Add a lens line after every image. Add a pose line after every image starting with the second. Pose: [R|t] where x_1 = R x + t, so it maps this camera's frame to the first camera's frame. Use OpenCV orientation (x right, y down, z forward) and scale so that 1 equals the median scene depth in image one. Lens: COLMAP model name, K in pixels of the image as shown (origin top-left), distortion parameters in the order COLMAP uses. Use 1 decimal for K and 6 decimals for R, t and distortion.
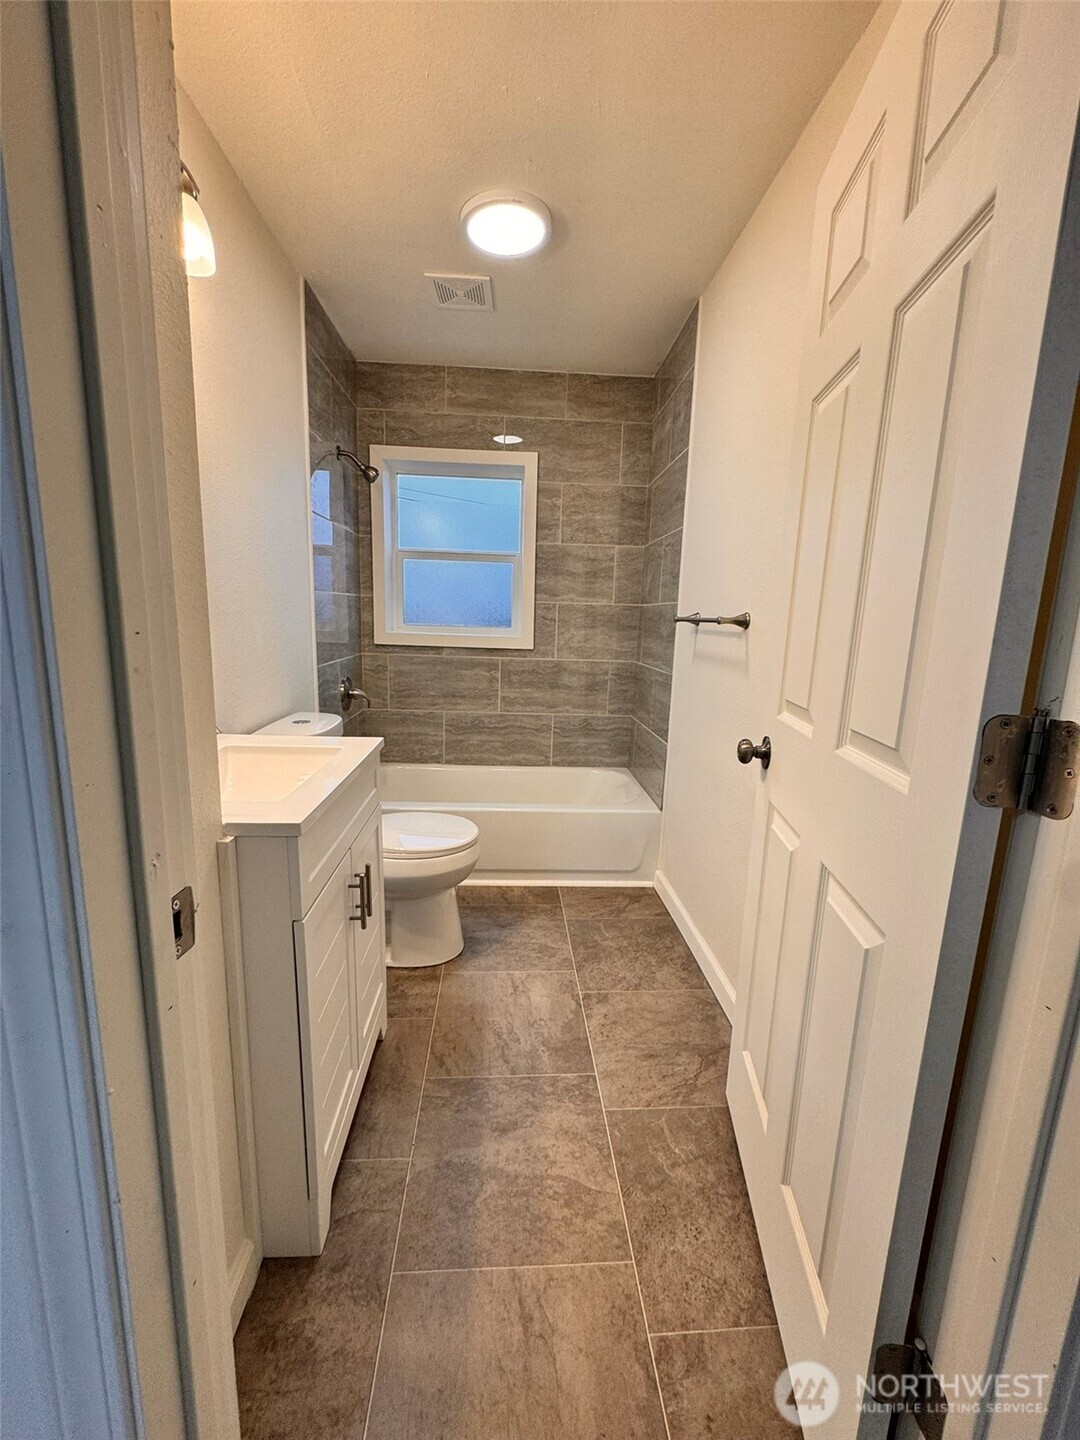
lens RADIAL K [[571.4, 0, 542.9], [0, 571.4, 720.7], [0, 0, 1]] dist [0.002780, -0.000038]
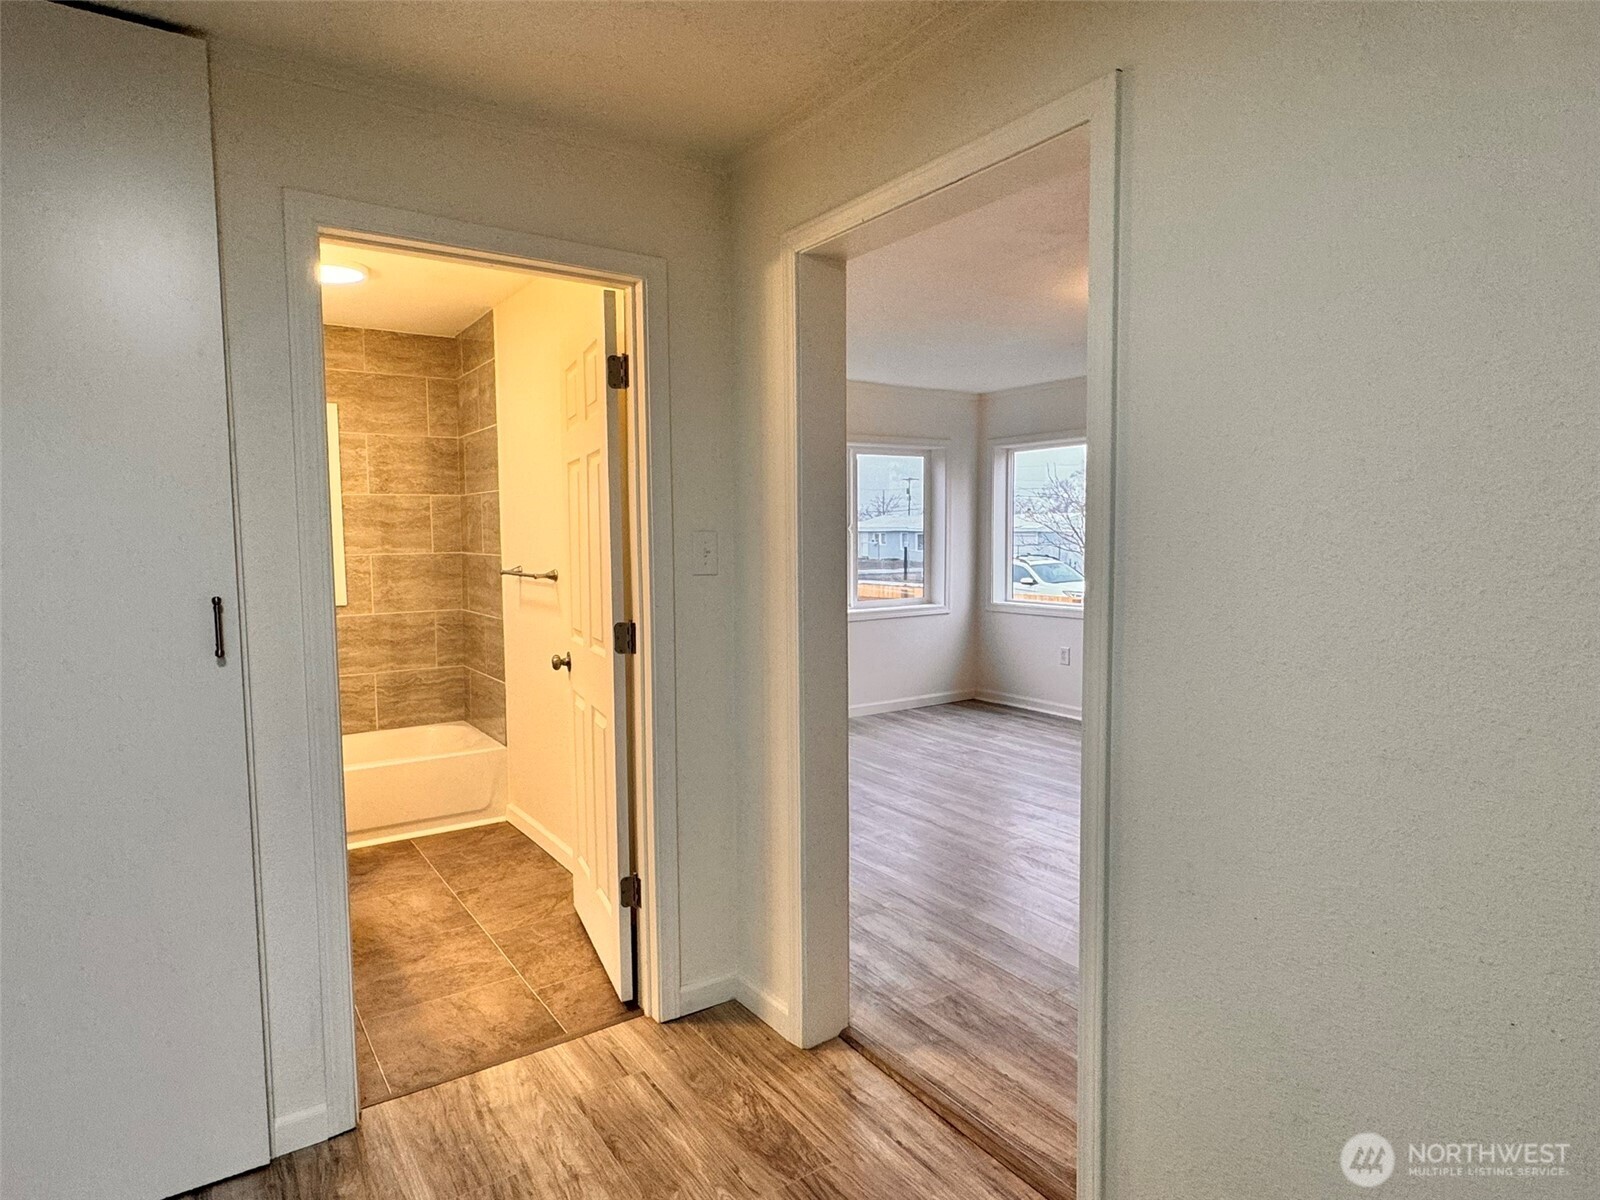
lens RADIAL K [[905.6, 0, 802.4], [0, 905.6, 601.2], [0, 0, 1]] dist [-0.012081, -0.000391]
pose [[0.850404, -0.077769, 0.520352, -0.187416], [0.127274, 0.990049, -0.060036, 0.063254], [-0.510505, 0.117282, 0.851839, -0.784548]]
